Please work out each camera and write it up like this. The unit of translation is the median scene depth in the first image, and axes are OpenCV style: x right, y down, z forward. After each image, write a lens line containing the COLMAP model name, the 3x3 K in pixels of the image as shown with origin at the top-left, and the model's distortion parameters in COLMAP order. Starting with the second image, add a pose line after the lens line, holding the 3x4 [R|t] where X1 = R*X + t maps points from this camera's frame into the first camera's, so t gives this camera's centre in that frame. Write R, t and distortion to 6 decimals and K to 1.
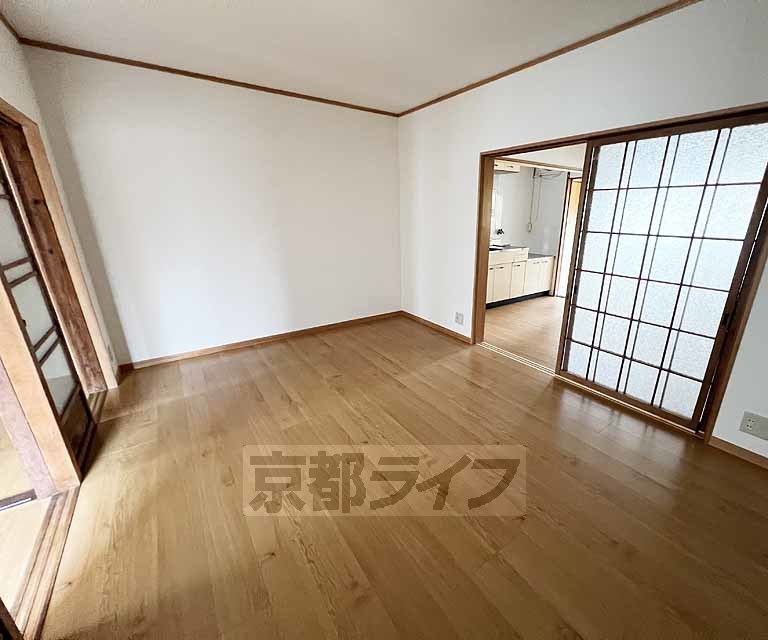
lens RADIAL K [[332.0, 0, 425.7], [0, 332.0, 316.3], [0, 0, 1]] dist [-0.000073, 0.000026]
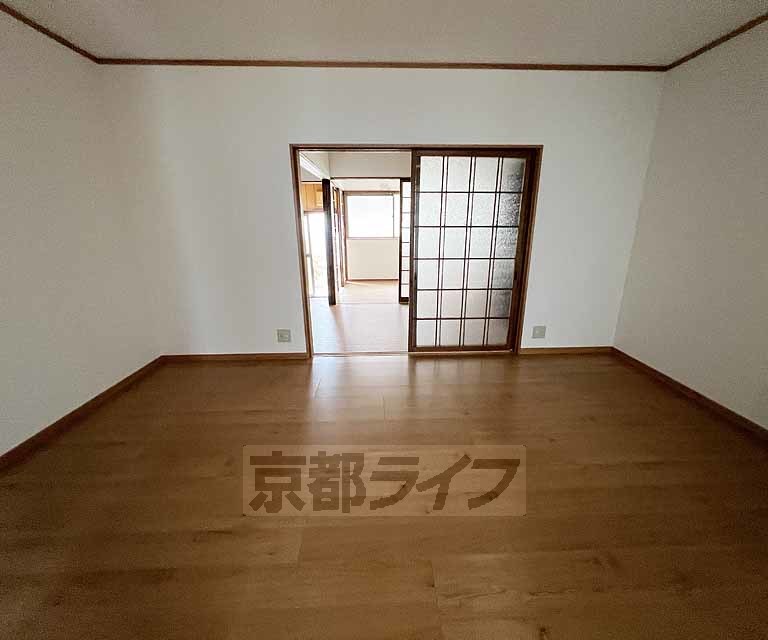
lens RADIAL K [[332.0, 0, 391.1], [0, 332.0, 320.4], [0, 0, 1]] dist [-0.000073, 0.000026]
pose [[0.581368, -0.238300, 0.777962, -0.539579], [0.251120, 0.962022, 0.107019, -0.074750], [-0.773919, 0.133144, 0.619131, 0.343795]]
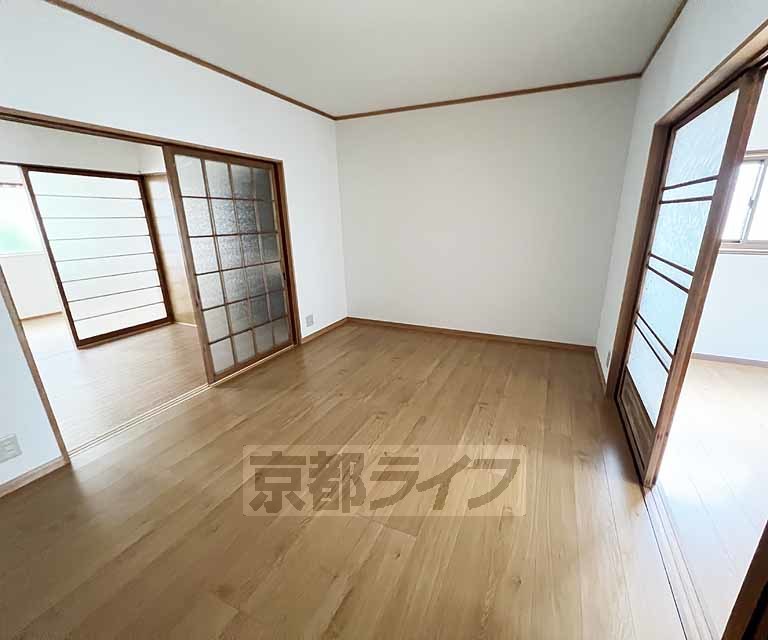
lens RADIAL K [[339.3, 0, 391.2], [0, 339.3, 322.2], [0, 0, 1]] dist [-0.003003, 0.000992]
pose [[-0.452818, -0.263102, 0.851900, -0.687241], [0.281878, 0.864220, 0.416736, -0.264722], [-0.845873, 0.428837, -0.317172, 0.838042]]
